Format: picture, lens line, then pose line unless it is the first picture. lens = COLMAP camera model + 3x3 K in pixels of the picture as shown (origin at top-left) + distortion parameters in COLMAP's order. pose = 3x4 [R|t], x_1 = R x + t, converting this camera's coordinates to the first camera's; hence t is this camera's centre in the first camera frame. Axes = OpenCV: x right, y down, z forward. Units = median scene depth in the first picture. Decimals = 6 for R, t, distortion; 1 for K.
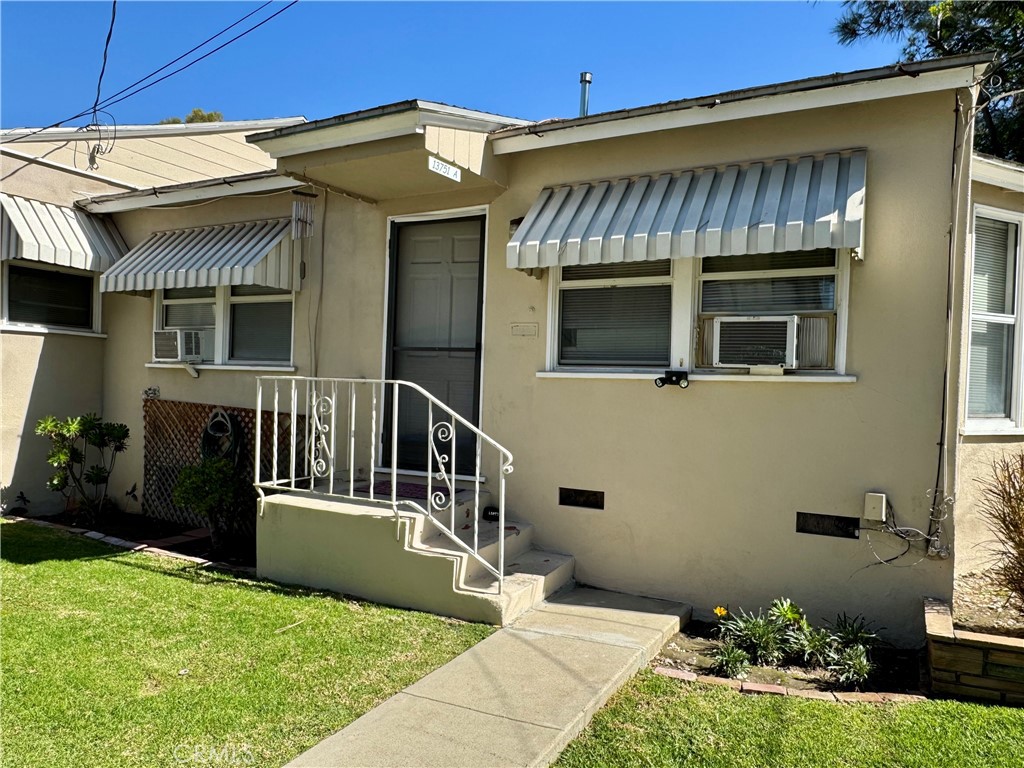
lens RADIAL K [[700.2, 0, 508.7], [0, 700.2, 386.8], [0, 0, 1]] dist [-0.002169, 0.000217]
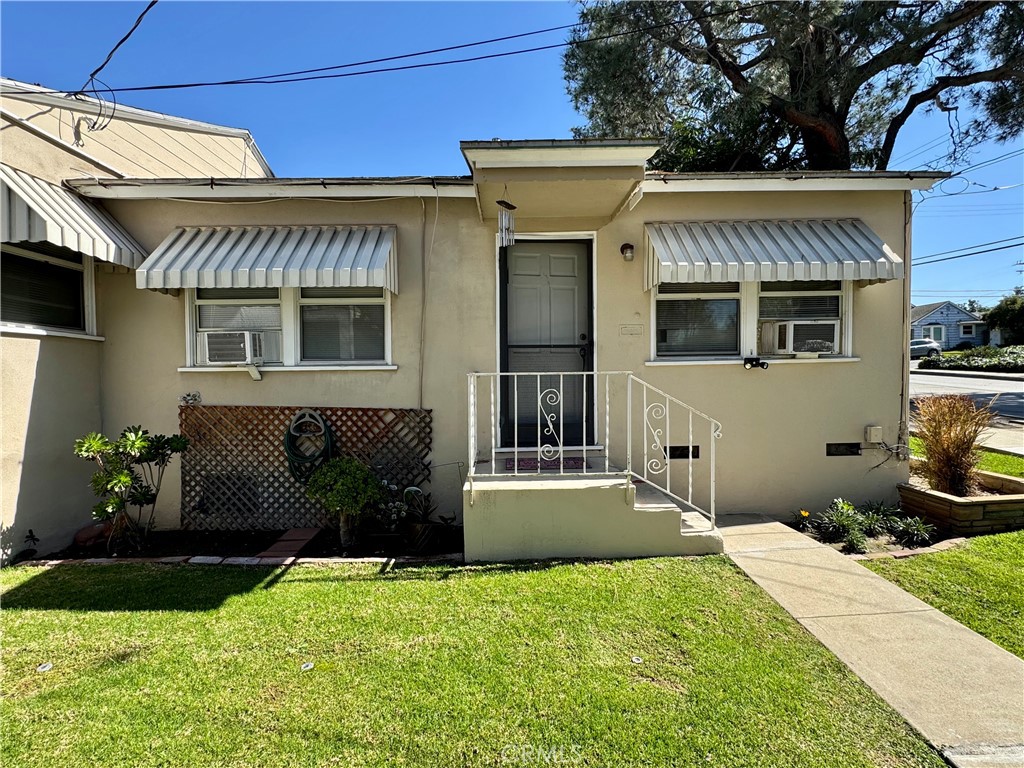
lens RADIAL K [[492.7, 0, 512.0], [0, 492.7, 384.0], [0, 0, 1]] dist [-0.002375, -0.000683]
pose [[0.874803, -0.051097, 0.481777, -0.682712], [0.042325, 0.998681, 0.029067, -0.018634], [-0.482626, -0.005036, 0.875812, 0.327647]]
